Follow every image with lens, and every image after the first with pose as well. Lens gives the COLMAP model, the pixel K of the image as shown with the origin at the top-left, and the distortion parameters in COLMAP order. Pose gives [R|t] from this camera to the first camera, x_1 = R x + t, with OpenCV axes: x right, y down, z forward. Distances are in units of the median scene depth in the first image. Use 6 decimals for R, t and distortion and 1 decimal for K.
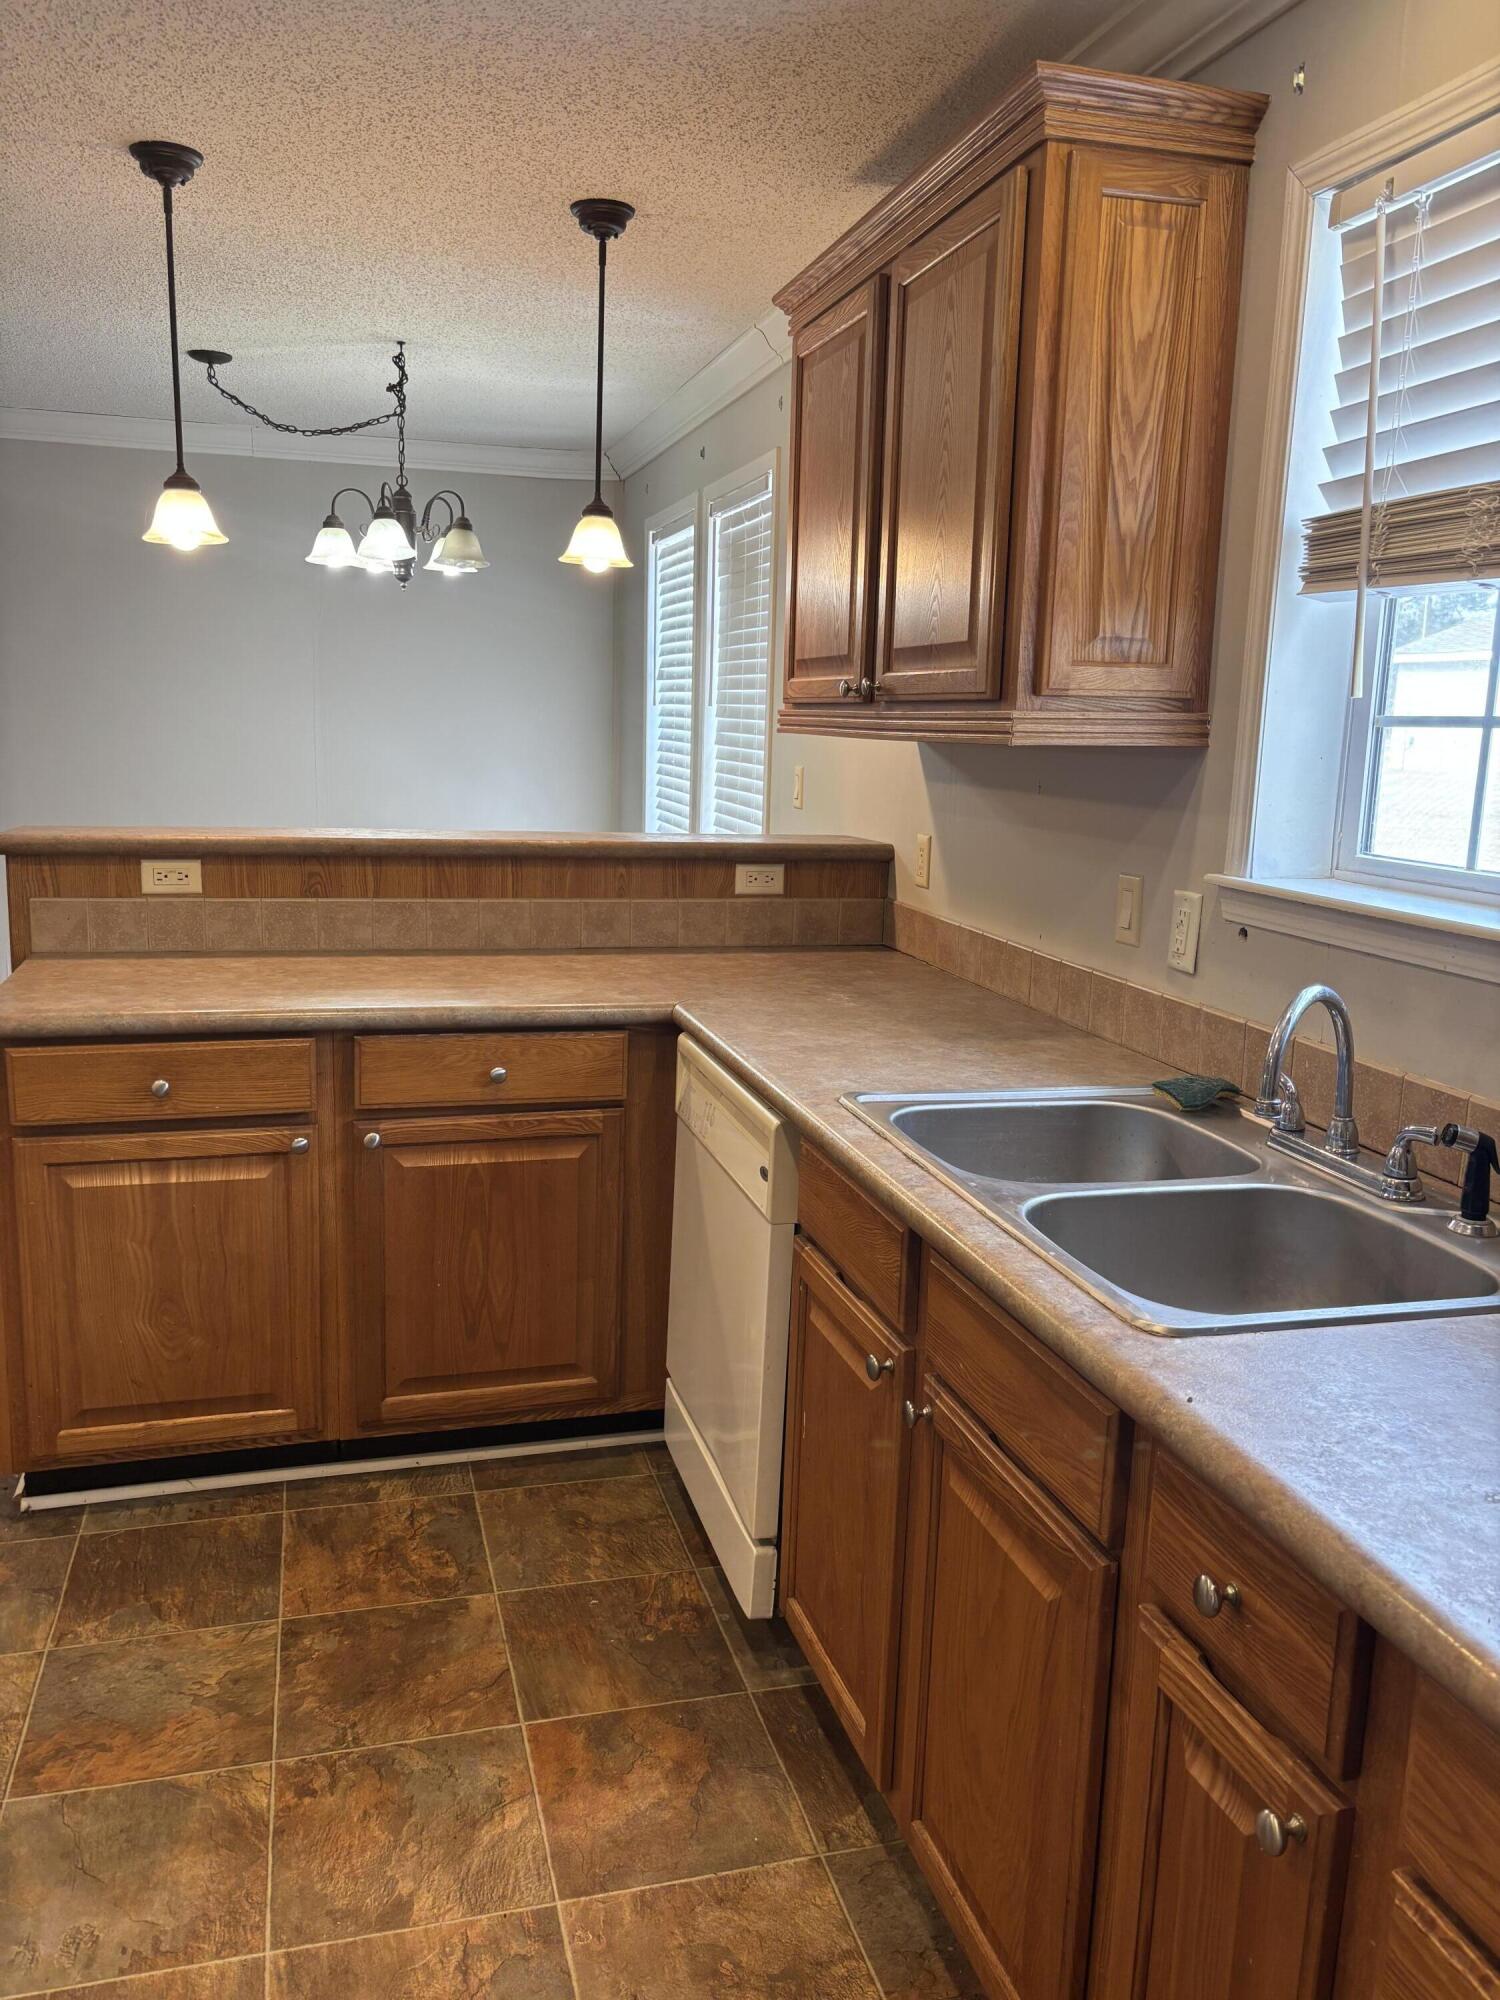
lens RADIAL K [[1511.3, 0, 750.1], [0, 1511.3, 1001.8], [0, 0, 1]] dist [0.007488, -0.010624]
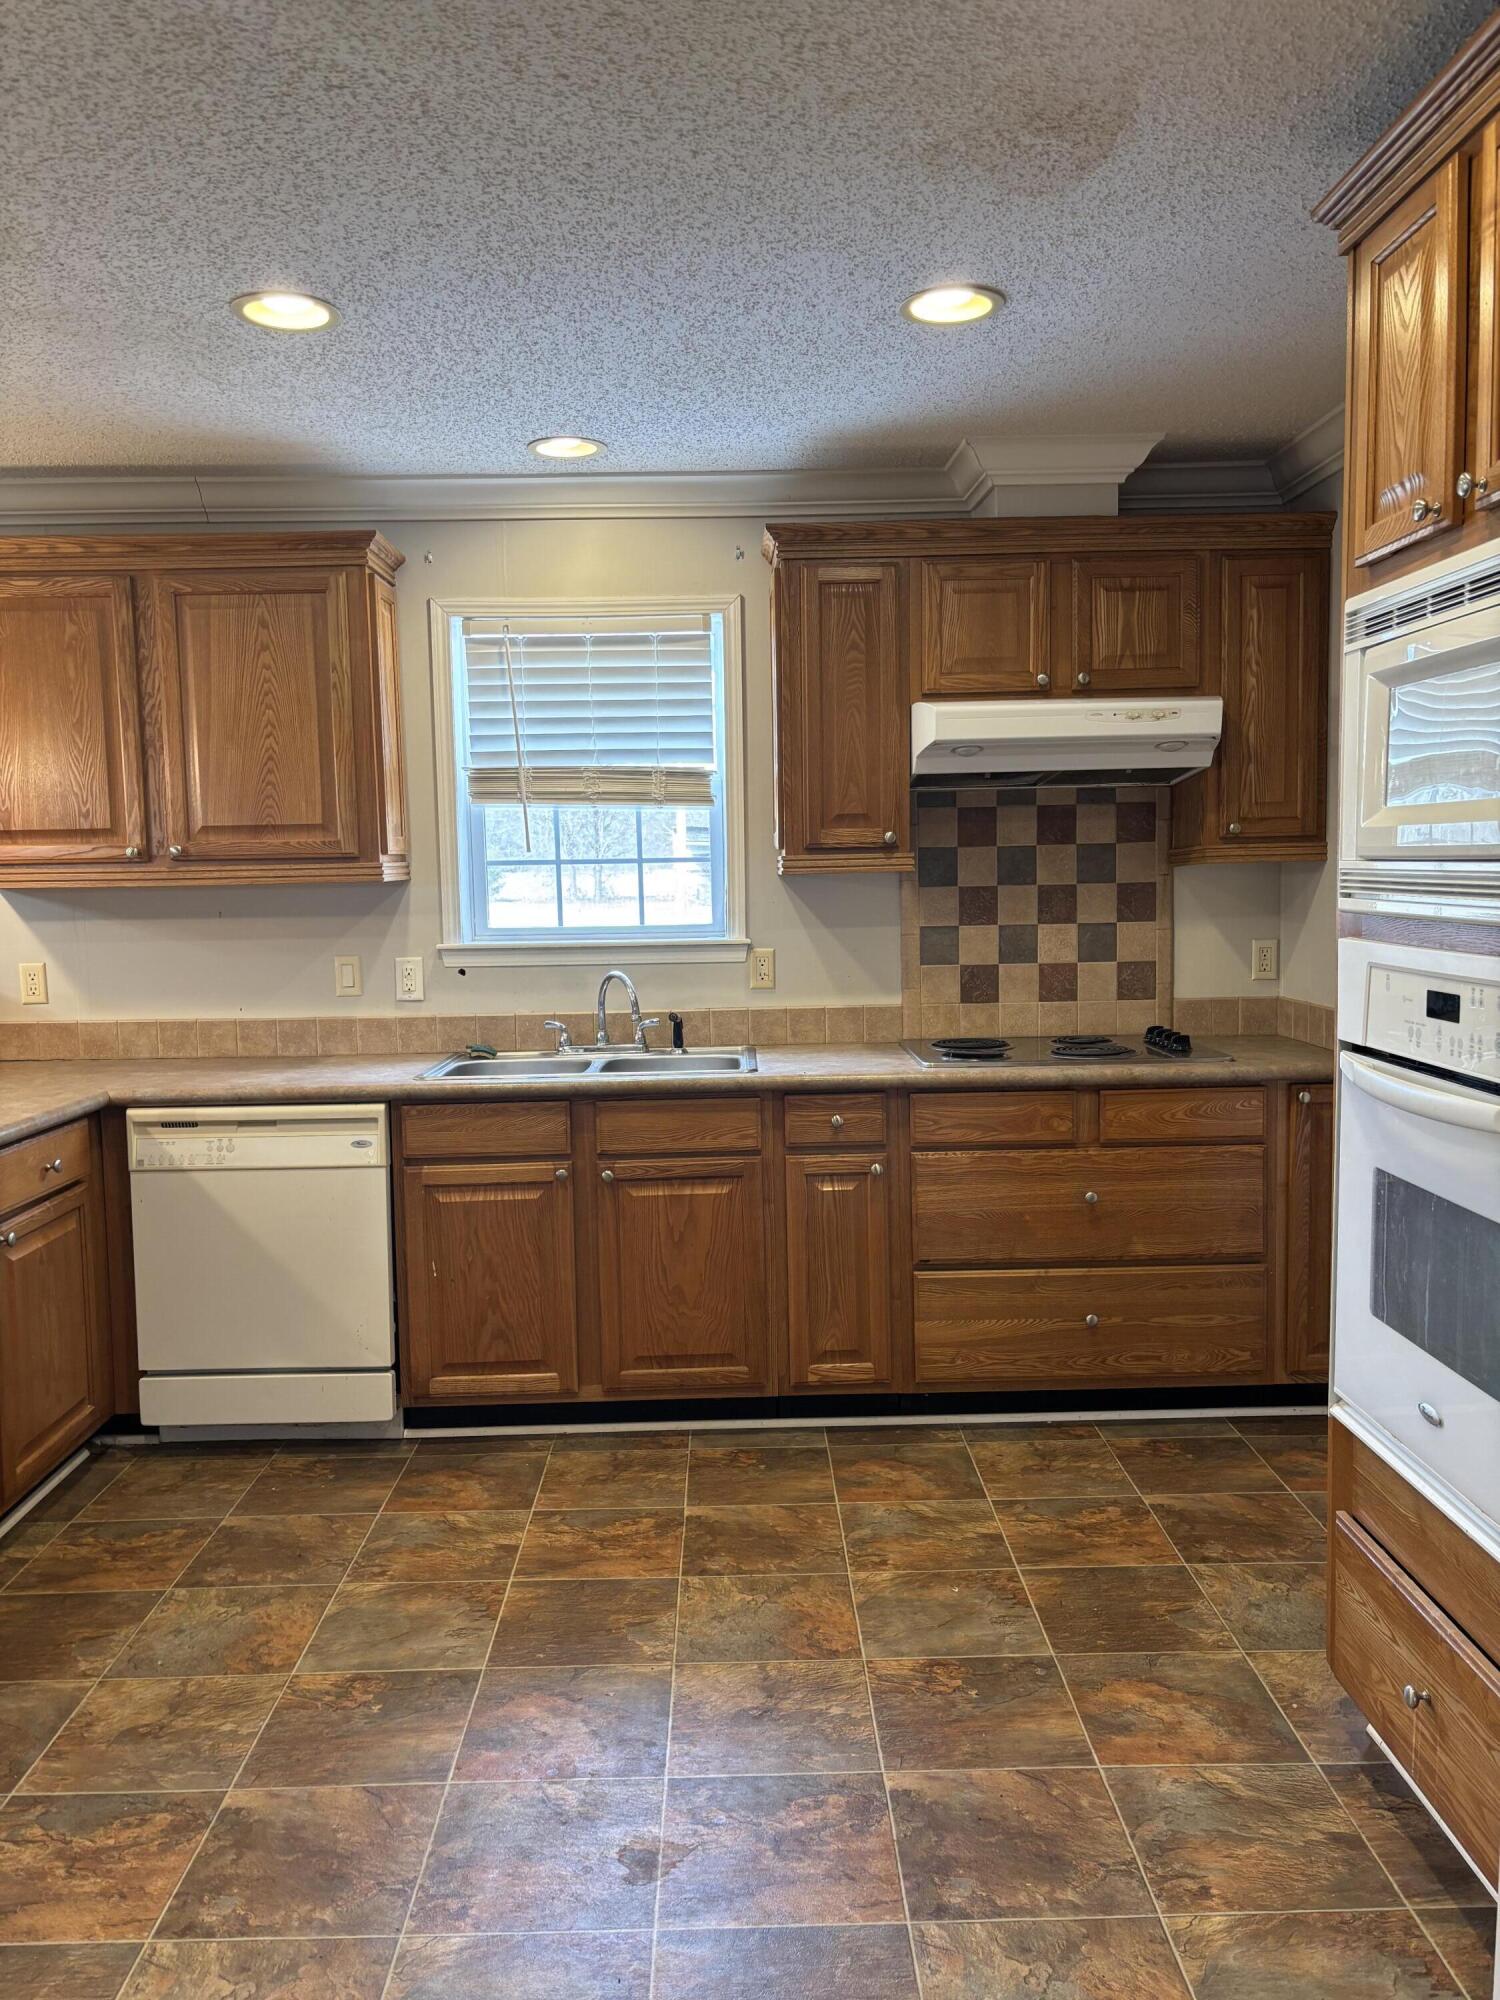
lens RADIAL K [[1511.3, 0, 751.6], [0, 1511.3, 1001.8], [0, 0, 1]] dist [0.007488, -0.010624]
pose [[0.256028, -0.119482, 0.959257, -1.490356], [0.202109, 0.977017, 0.067750, -0.065668], [-0.945305, 0.176529, 0.274292, 0.116967]]
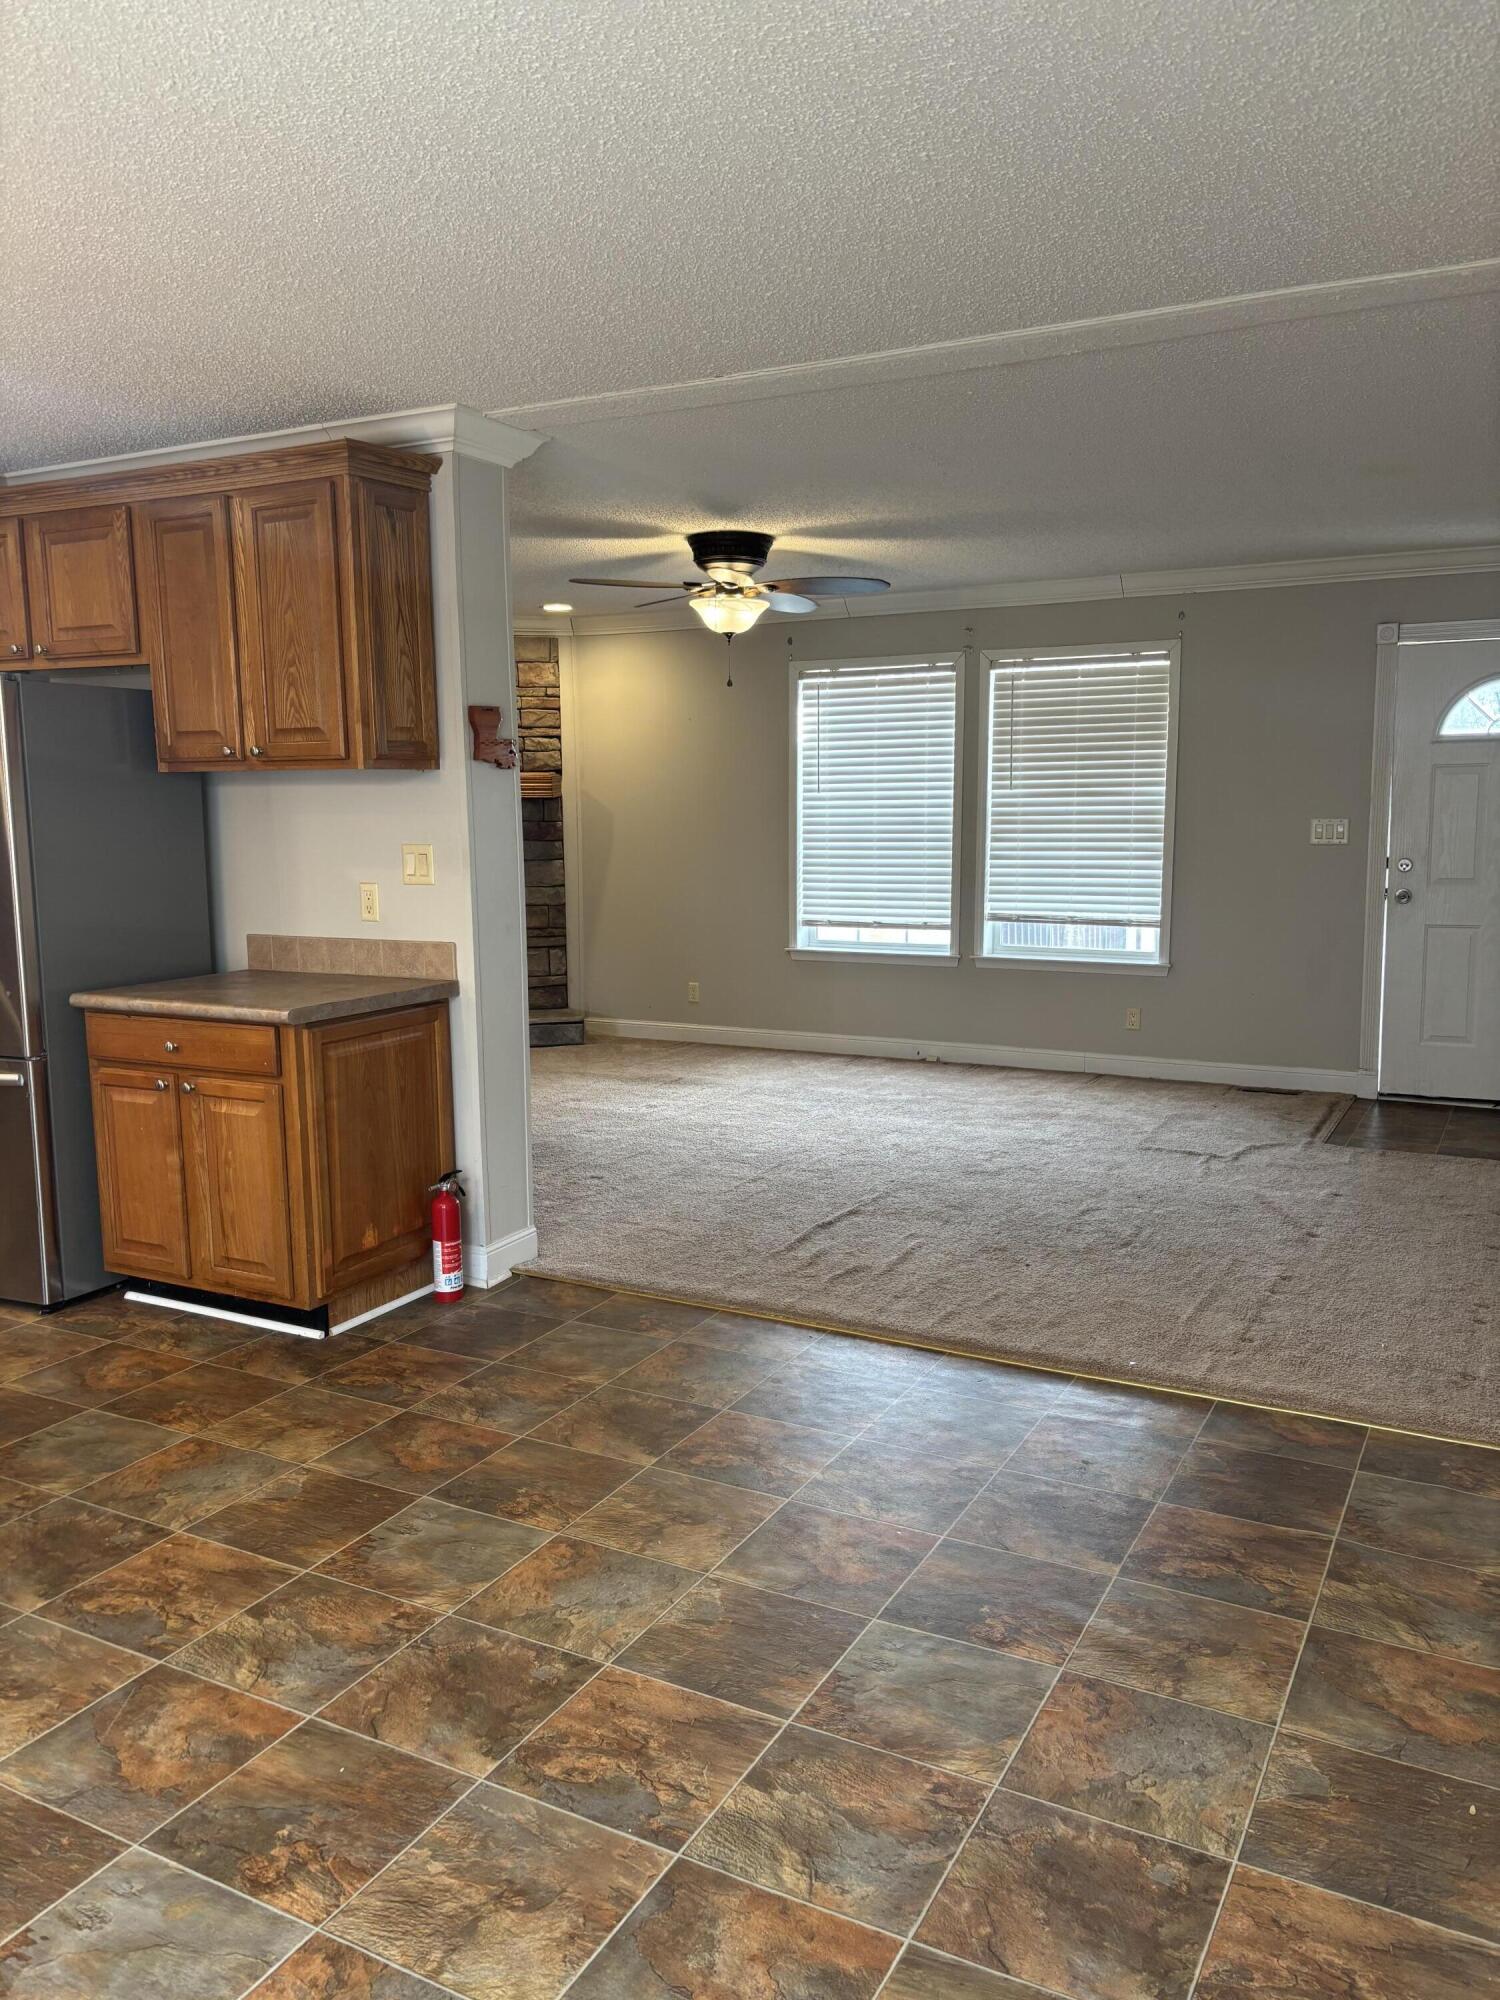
lens RADIAL K [[1511.3, 0, 745.4], [0, 1511.3, 1004.1], [0, 0, 1]] dist [0.007488, -0.010624]
pose [[-0.696444, 0.075601, -0.713618, 0.512665], [-0.142825, 0.959937, 0.241084, -0.254379], [0.703255, 0.269824, -0.657744, 1.375934]]
